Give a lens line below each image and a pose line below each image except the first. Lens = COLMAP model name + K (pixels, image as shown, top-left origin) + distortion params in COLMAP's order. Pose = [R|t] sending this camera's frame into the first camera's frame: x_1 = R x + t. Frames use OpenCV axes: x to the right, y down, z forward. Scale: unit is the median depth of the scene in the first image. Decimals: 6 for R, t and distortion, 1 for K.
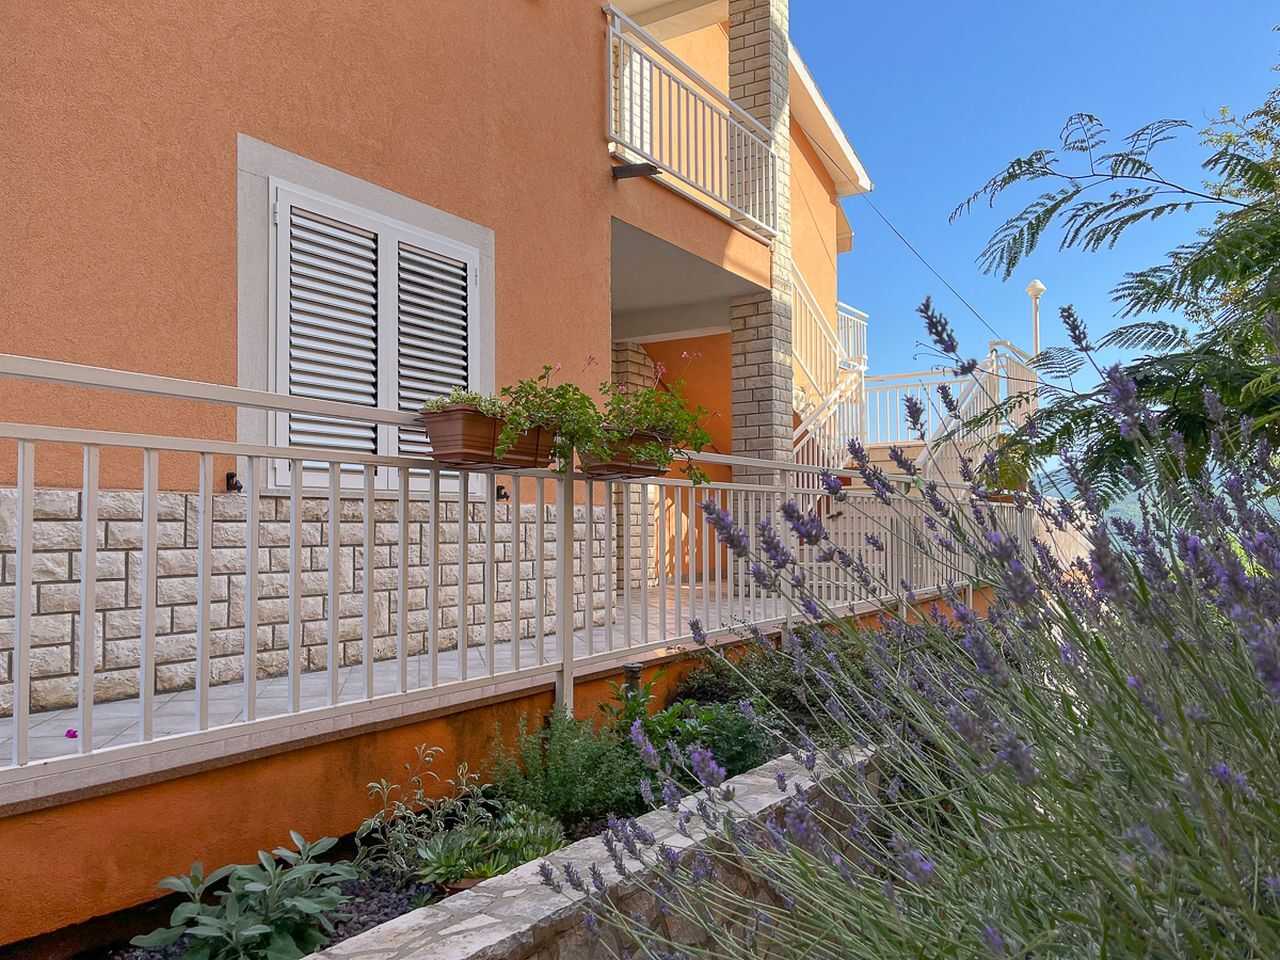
lens RADIAL K [[966.8, 0, 638.8], [0, 966.8, 489.7], [0, 0, 1]] dist [0.040824, -0.053545]
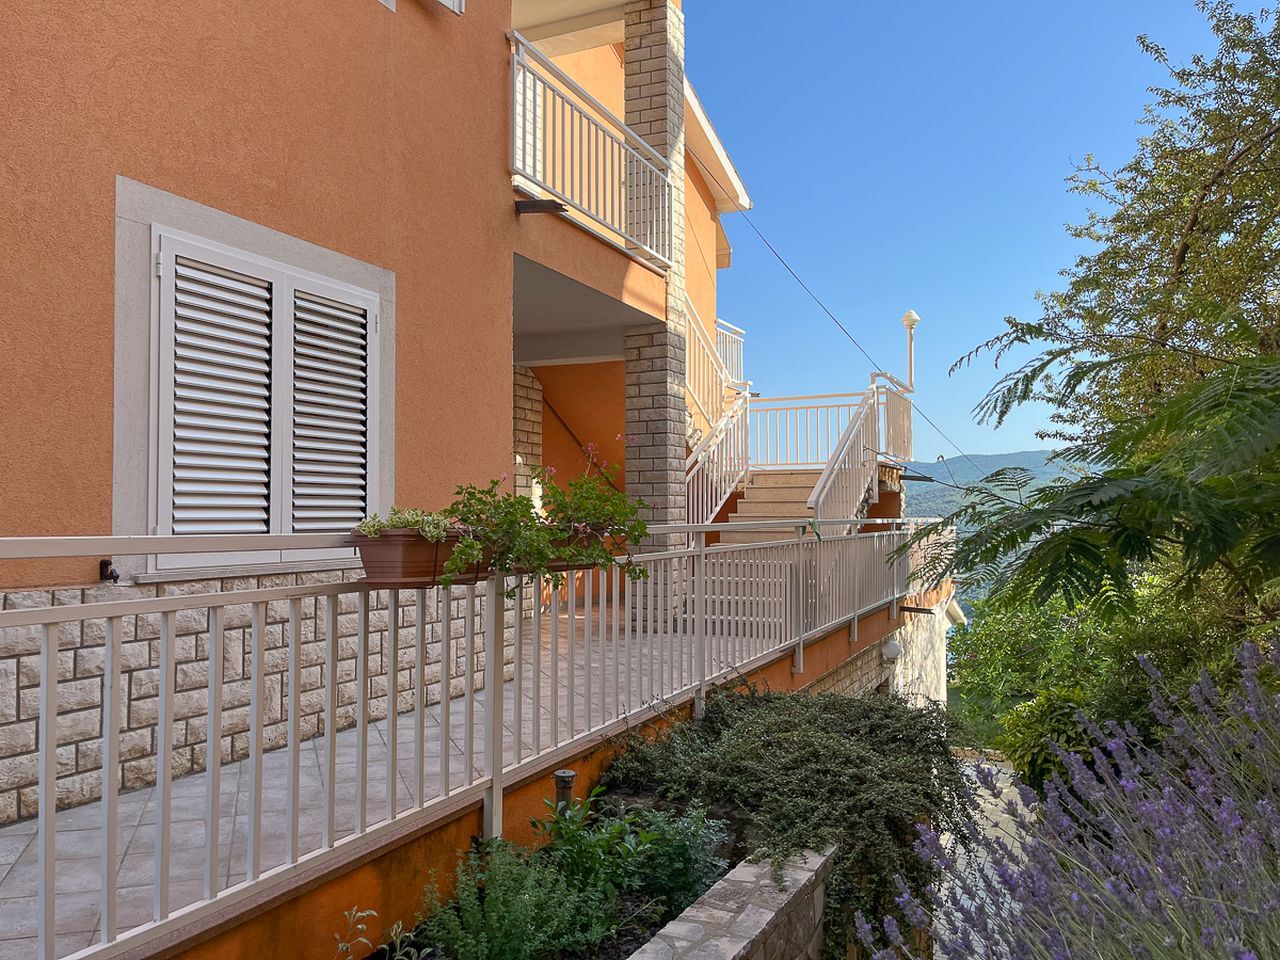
lens RADIAL K [[966.8, 0, 632.9], [0, 966.8, 481.5], [0, 0, 1]] dist [0.040824, -0.053545]
pose [[0.990241, 0.008600, 0.139101, -0.057747], [-0.009290, 0.999948, 0.004310, -0.082357], [-0.139056, -0.005560, 0.990269, 0.047362]]
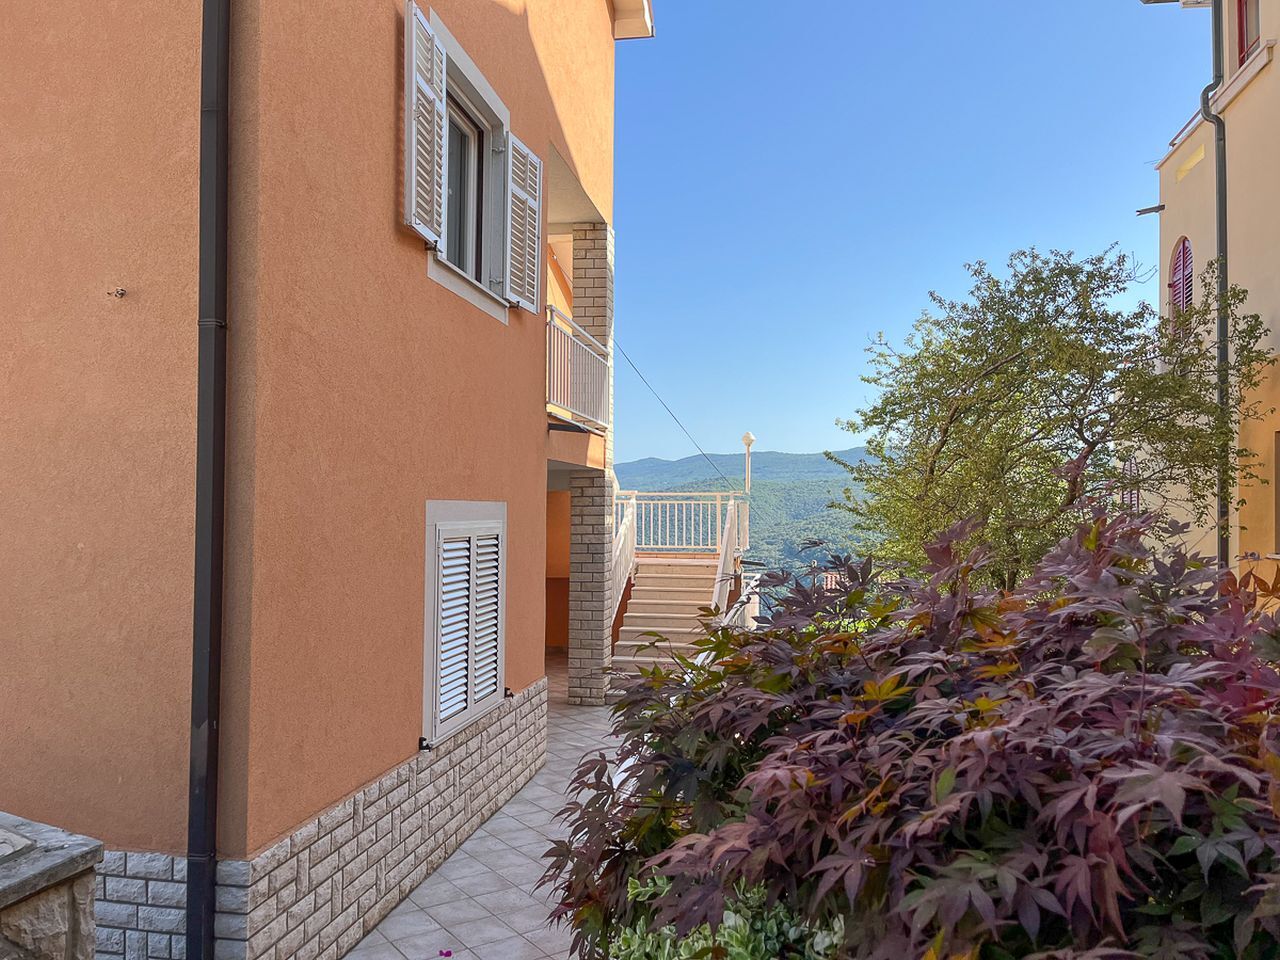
lens RADIAL K [[966.8, 0, 664.8], [0, 966.8, 476.3], [0, 0, 1]] dist [0.040824, -0.053545]
pose [[0.907086, 0.020695, 0.420437, -0.590877], [-0.024862, 0.999681, 0.004432, -0.358035], [-0.420211, -0.014473, 0.907311, -0.377905]]
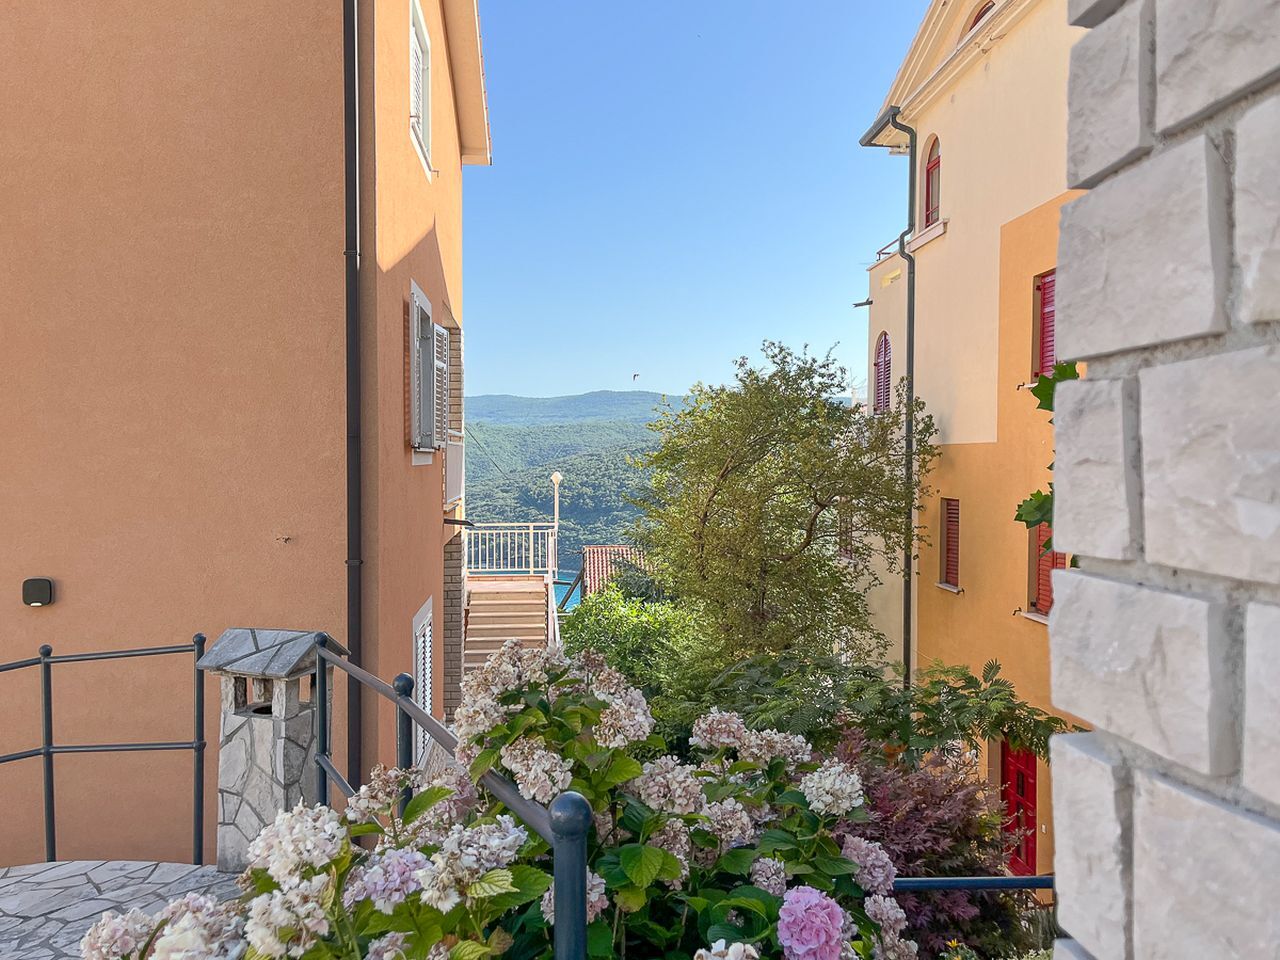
lens RADIAL K [[966.8, 0, 638.3], [0, 966.8, 477.4], [0, 0, 1]] dist [0.040824, -0.053545]
pose [[0.779521, -0.009388, 0.626305, -1.154728], [-0.029336, 0.998243, 0.051477, -0.684451], [-0.625688, -0.058501, 0.777876, -0.791228]]
